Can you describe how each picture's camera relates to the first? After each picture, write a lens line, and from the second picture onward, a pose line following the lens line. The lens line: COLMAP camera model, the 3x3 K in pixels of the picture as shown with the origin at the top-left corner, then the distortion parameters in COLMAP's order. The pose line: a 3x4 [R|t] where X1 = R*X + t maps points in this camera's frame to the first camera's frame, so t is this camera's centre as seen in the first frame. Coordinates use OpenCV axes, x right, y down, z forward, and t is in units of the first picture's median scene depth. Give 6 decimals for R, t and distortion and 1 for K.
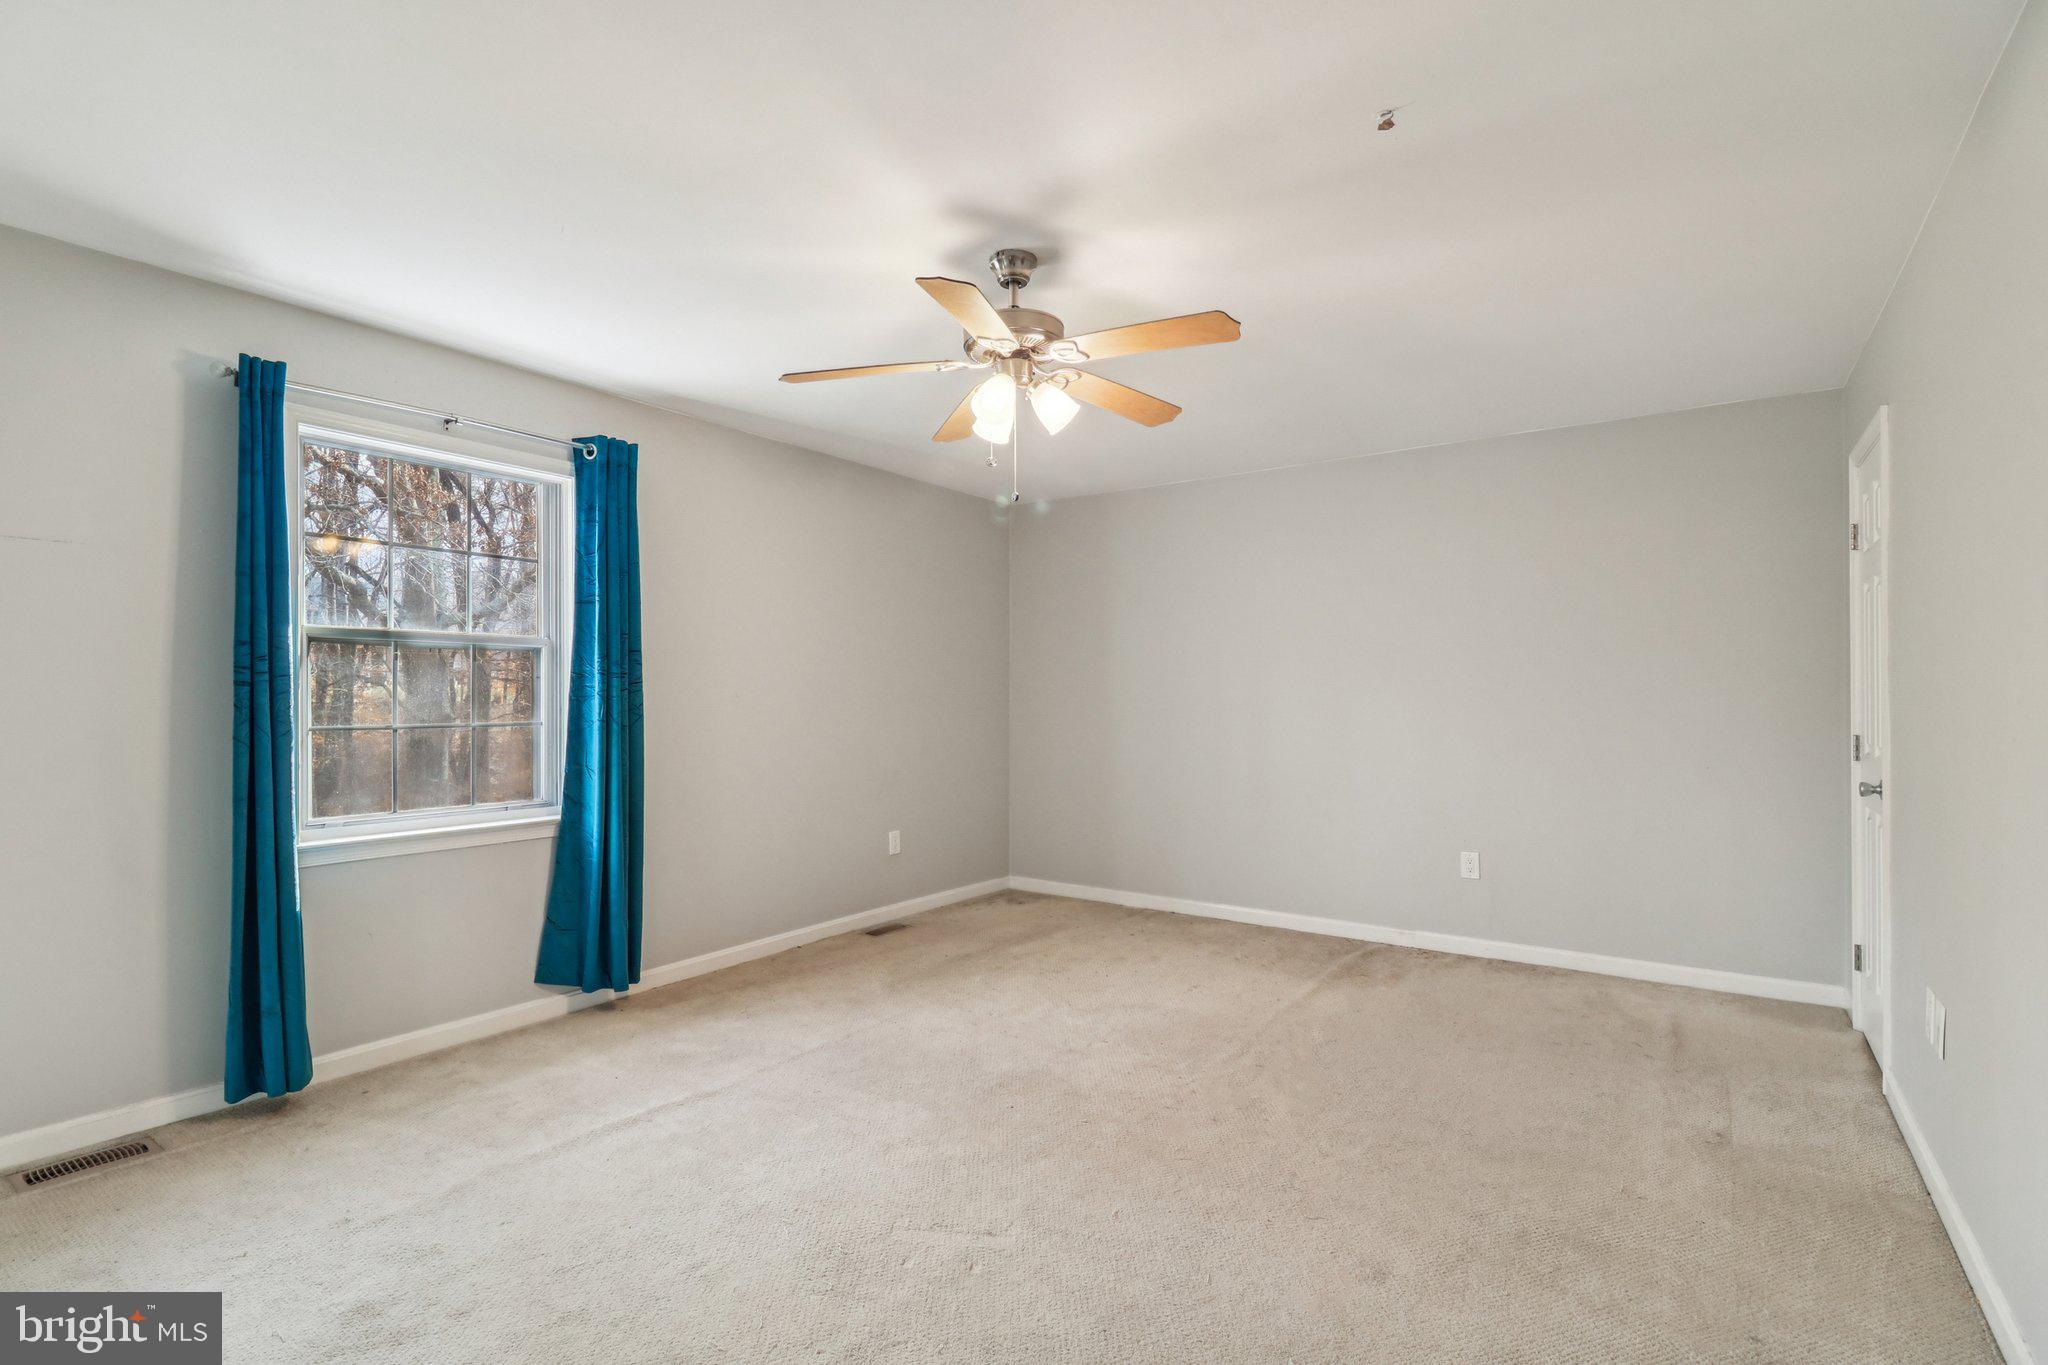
lens RADIAL K [[985.3, 0, 996.5], [0, 985.3, 696.2], [0, 0, 1]] dist [-0.000196, -0.000403]
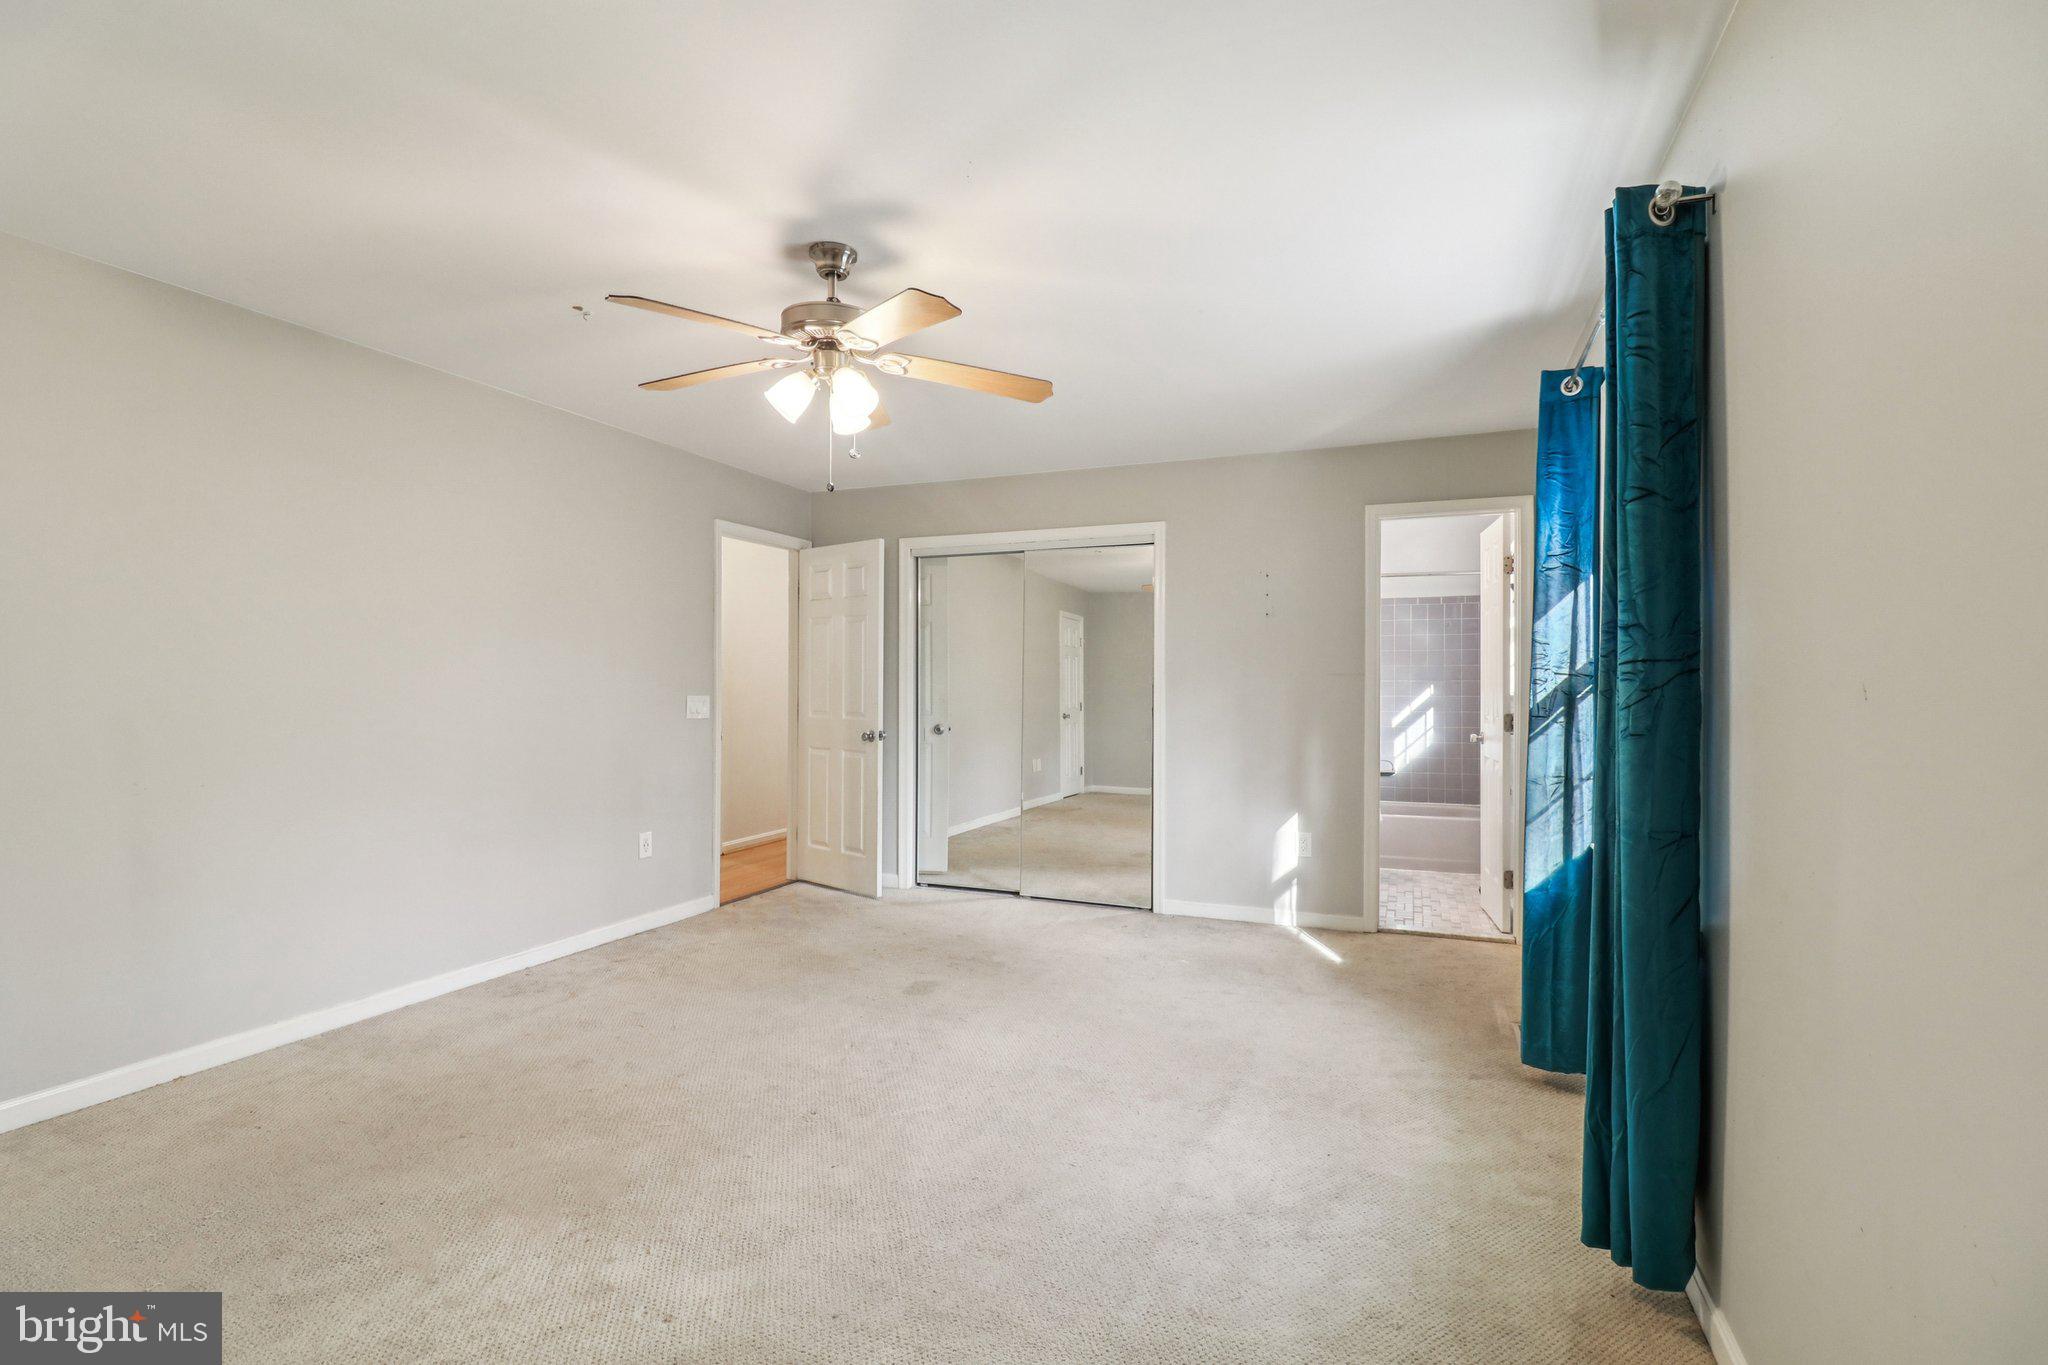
lens RADIAL K [[946.1, 0, 1011.6], [0, 946.1, 669.3], [0, 0, 1]] dist [-0.000251, -0.000569]
pose [[-0.972059, -0.005787, -0.234667, 0.059092], [-0.003012, 0.999921, -0.012179, -0.005483], [0.234719, -0.011132, -0.972000, 1.759274]]
